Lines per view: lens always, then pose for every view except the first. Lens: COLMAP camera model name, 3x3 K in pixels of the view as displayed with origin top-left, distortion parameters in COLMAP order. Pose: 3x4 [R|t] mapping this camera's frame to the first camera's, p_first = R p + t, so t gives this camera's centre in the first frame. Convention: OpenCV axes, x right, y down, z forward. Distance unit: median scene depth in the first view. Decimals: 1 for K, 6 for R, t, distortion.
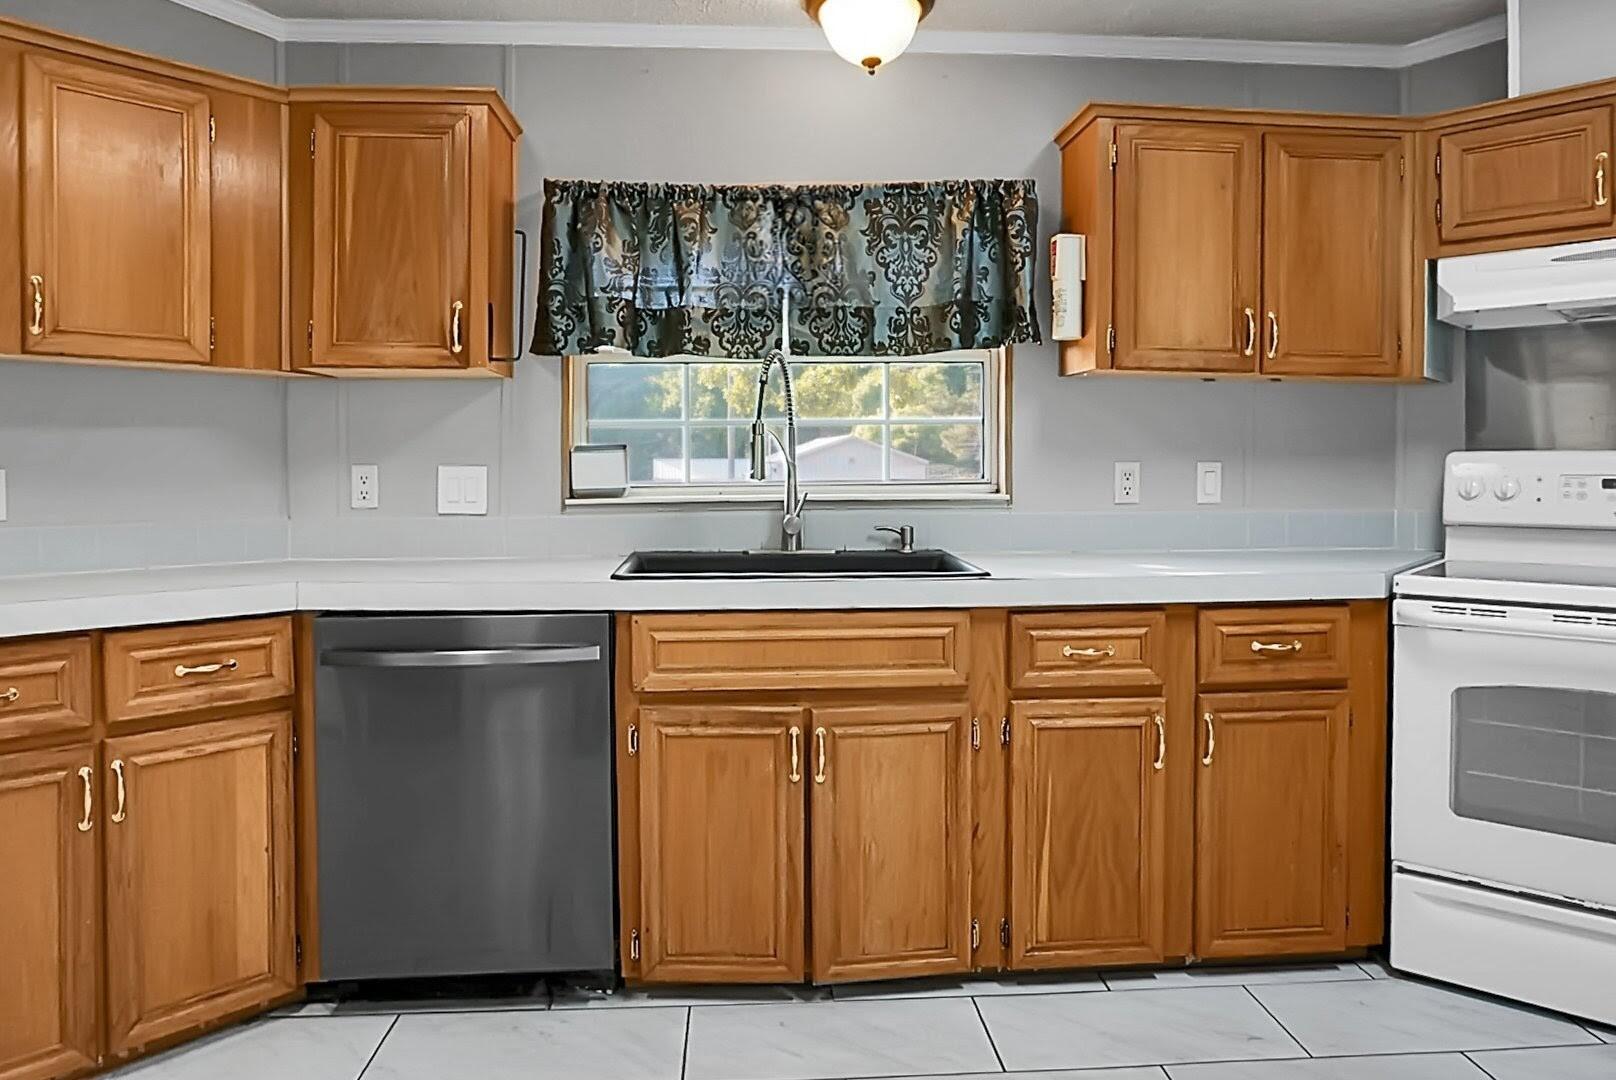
lens RADIAL K [[1188.8, 0, 809.0], [0, 1188.8, 461.8], [0, 0, 1]] dist [-0.033078, 0.003687]
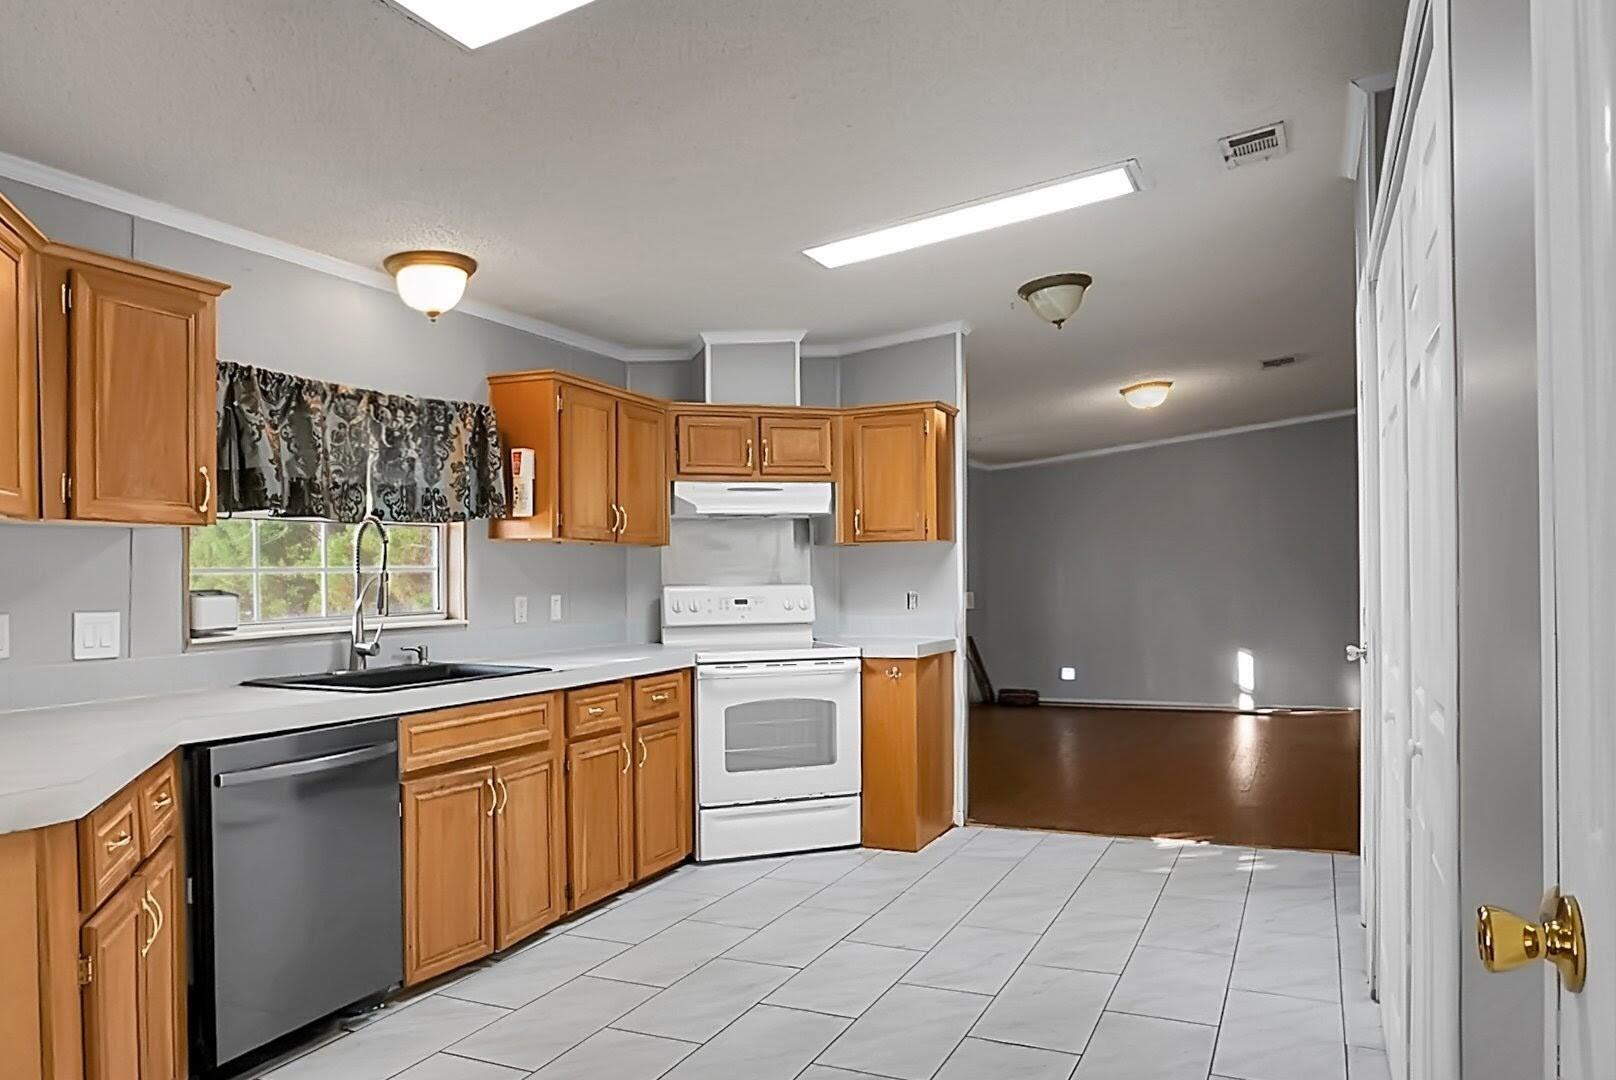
lens RADIAL K [[1113.4, 0, 810.2], [0, 1113.4, 570.1], [0, 0, 1]] dist [-0.037804, 0.000289]
pose [[0.481962, -0.000121, 0.876192, -0.943553], [0.015049, 0.999854, -0.008140, -0.018523], [-0.876063, 0.017109, 0.481893, -0.018667]]
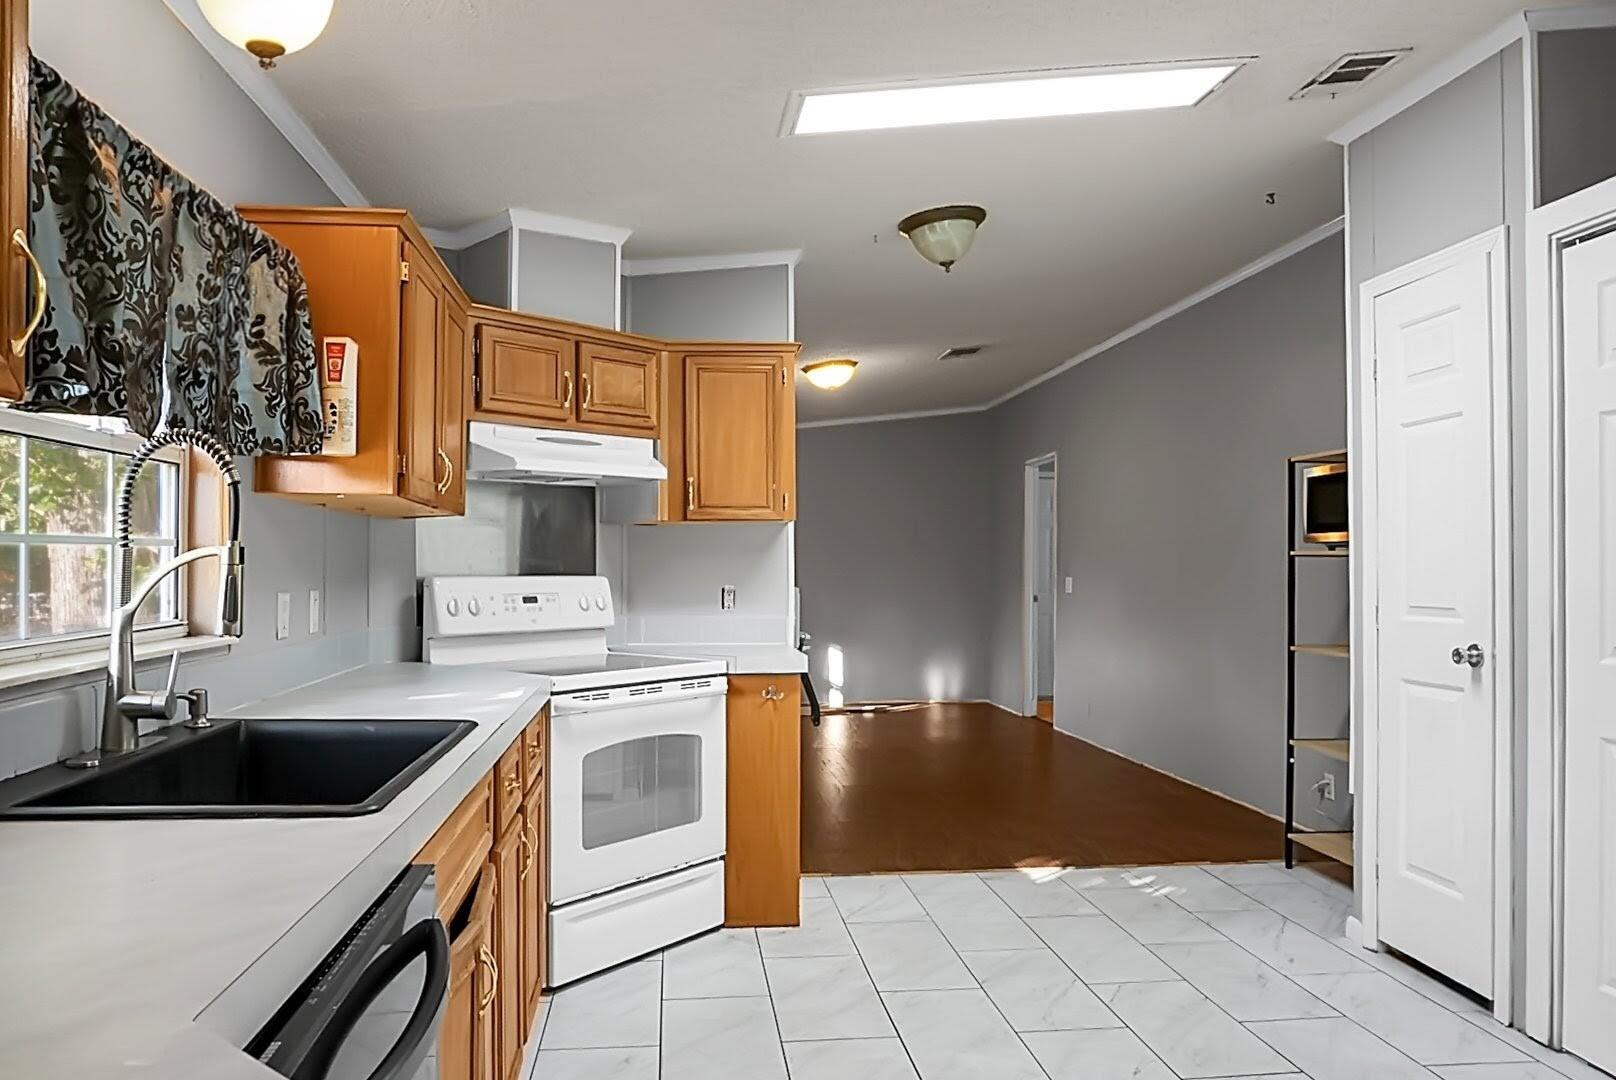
lens RADIAL K [[1106.2, 0, 747.7], [0, 1106.2, 557.9], [0, 0, 1]] dist [-0.049111, 0.037917]
pose [[0.001112, 0.007263, 0.999973, -0.660954], [0.003901, 0.999966, -0.007267, -0.021540], [-0.999992, 0.003909, 0.001084, 0.758736]]
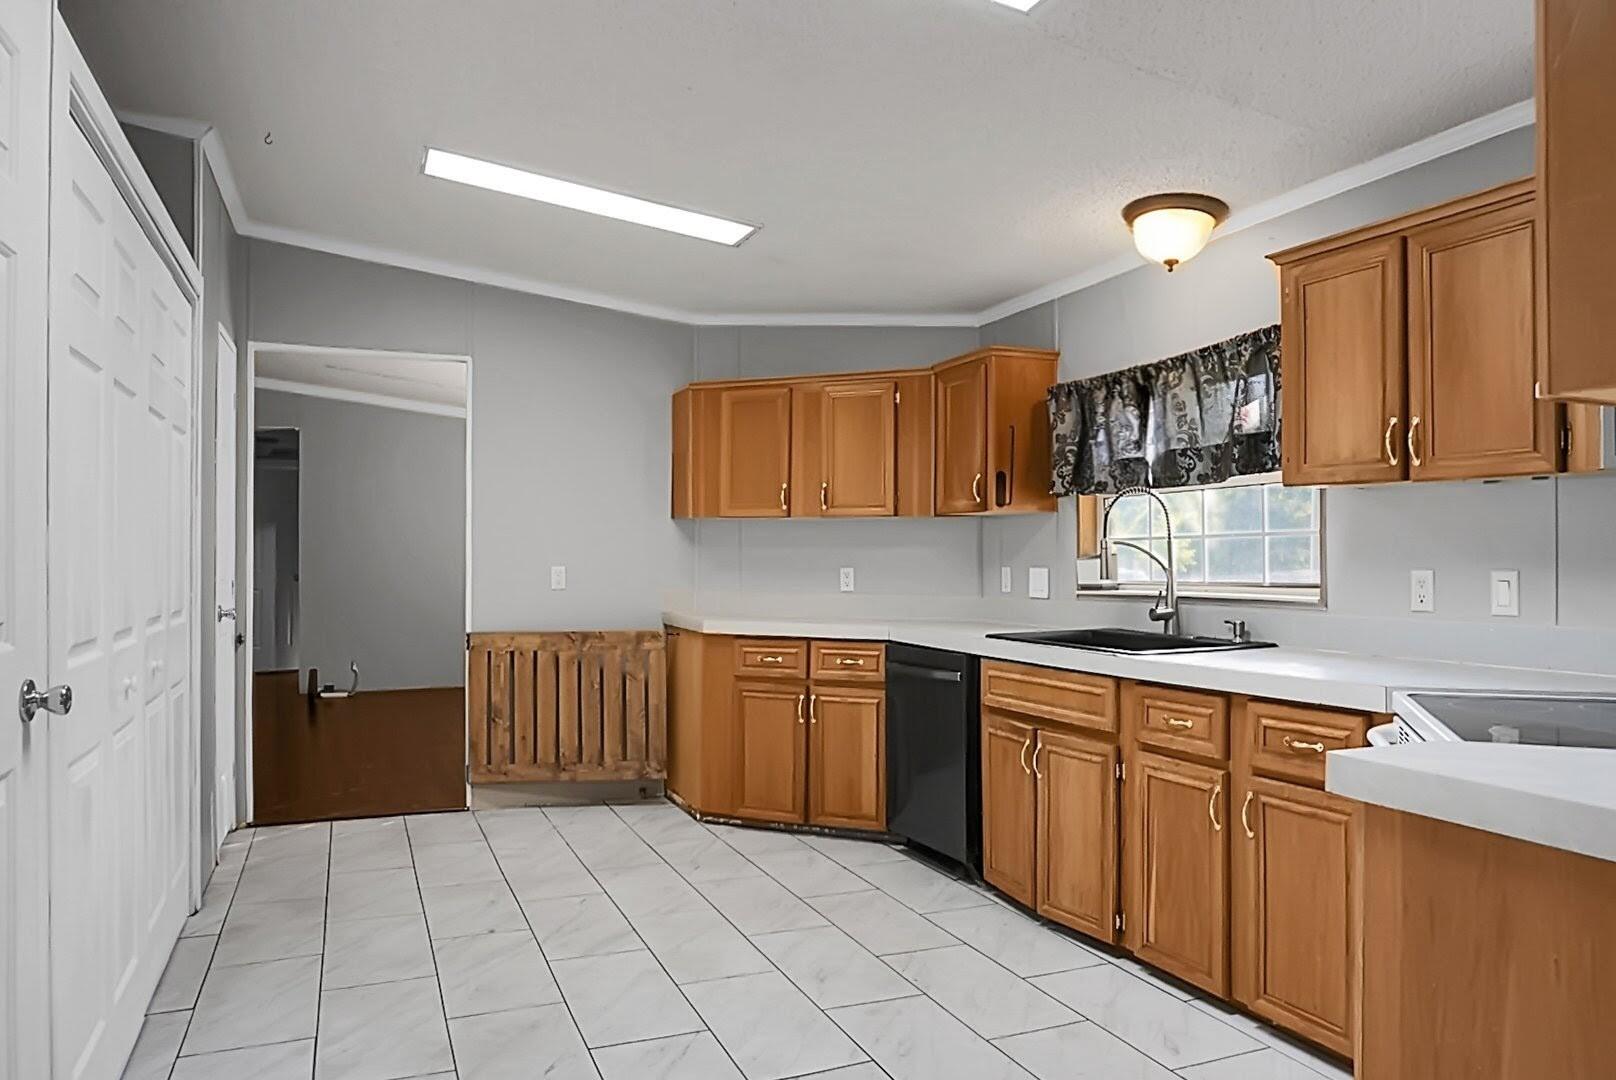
lens RADIAL K [[1113.7, 0, 808.0], [0, 1113.7, 540.0], [0, 0, 1]] dist [-0.002441, 0.000451]
pose [[0.314169, -0.014576, -0.949255, 1.169913], [-0.000518, 0.999879, -0.015525, -0.011839], [0.949367, 0.005369, 0.314123, 0.249961]]
